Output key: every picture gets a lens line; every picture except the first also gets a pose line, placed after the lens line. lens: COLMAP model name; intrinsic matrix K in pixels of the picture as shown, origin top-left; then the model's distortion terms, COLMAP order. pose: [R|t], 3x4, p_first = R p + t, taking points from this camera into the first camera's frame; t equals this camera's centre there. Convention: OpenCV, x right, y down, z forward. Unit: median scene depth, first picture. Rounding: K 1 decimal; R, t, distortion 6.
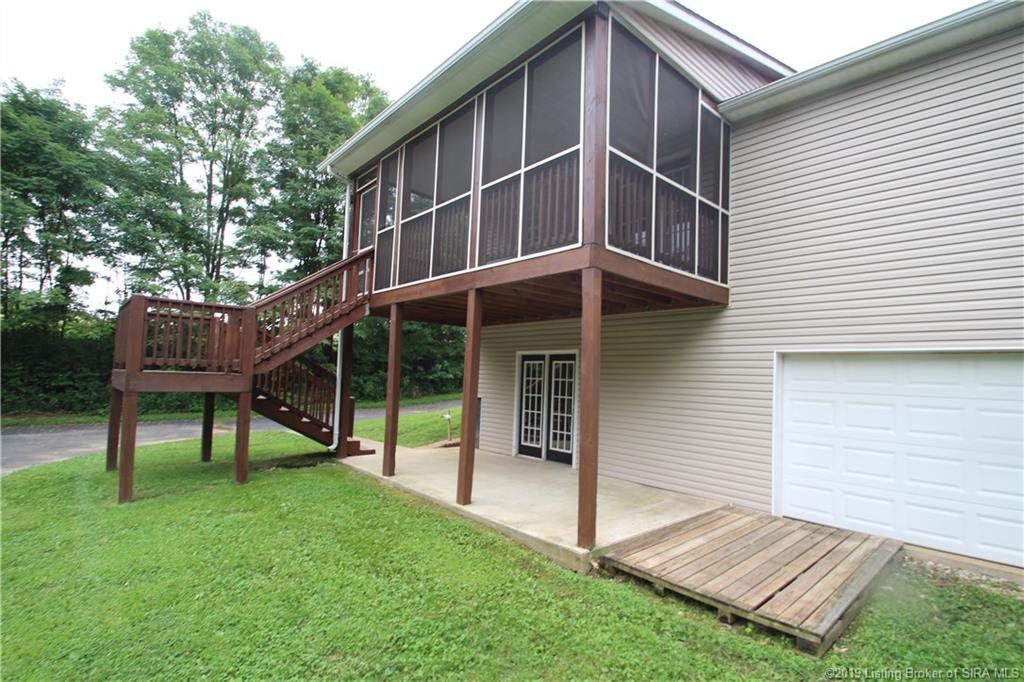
lens RADIAL K [[477.3, 0, 526.1], [0, 477.3, 356.8], [0, 0, 1]] dist [-0.000297, -0.000200]
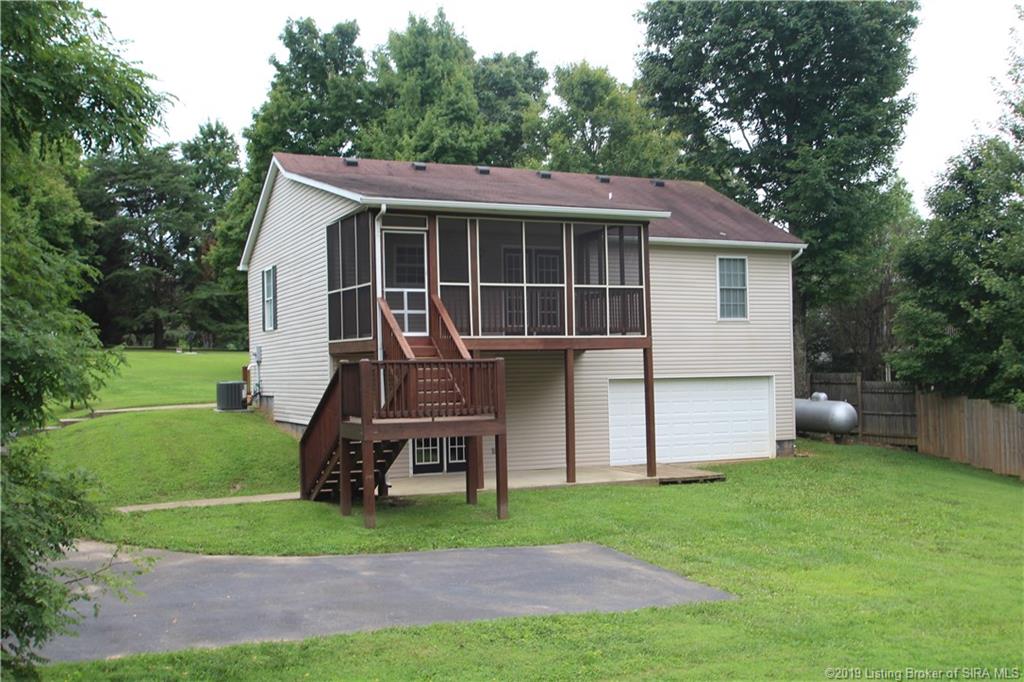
lens RADIAL K [[1100.5, 0, 512.0], [0, 1100.5, 341.0], [0, 0, 1]] dist [-0.058159, -0.003415]
pose [[0.320493, -0.017262, 0.947094, -3.579160], [-0.014872, 0.999619, 0.023252, -0.246187], [-0.947134, -0.021538, 0.320114, 0.012032]]
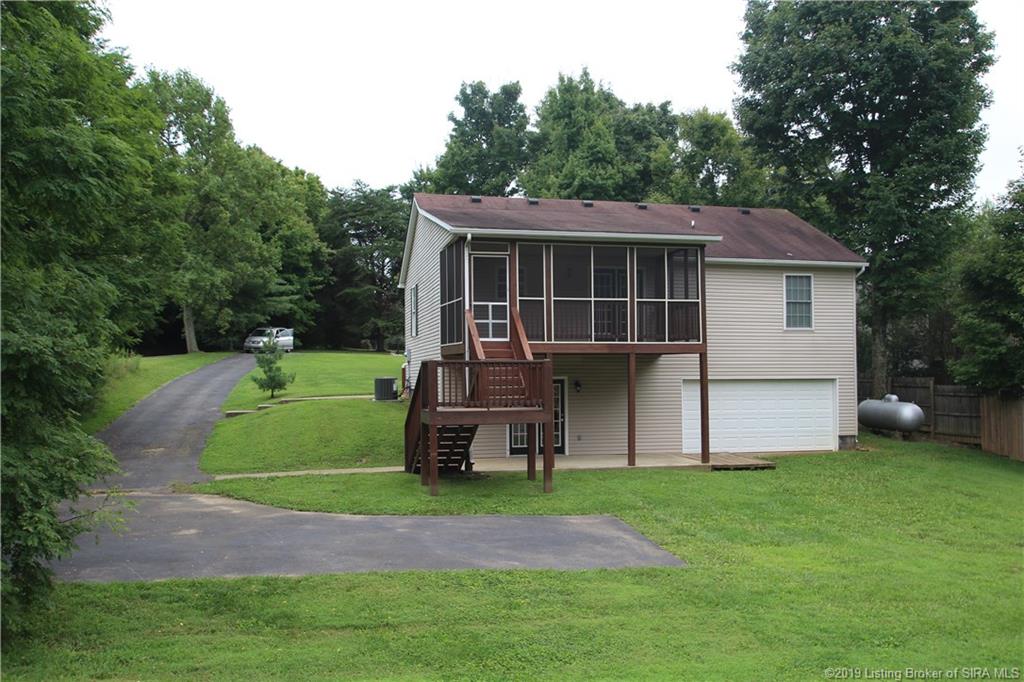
lens RADIAL K [[927.5, 0, 512.0], [0, 927.5, 341.0], [0, 0, 1]] dist [-0.044570, 0.004781]
pose [[0.506645, -0.008053, 0.862117, -3.444585], [-0.017672, 0.999649, 0.019722, -0.248598], [-0.861973, -0.025227, 0.506325, -0.433263]]
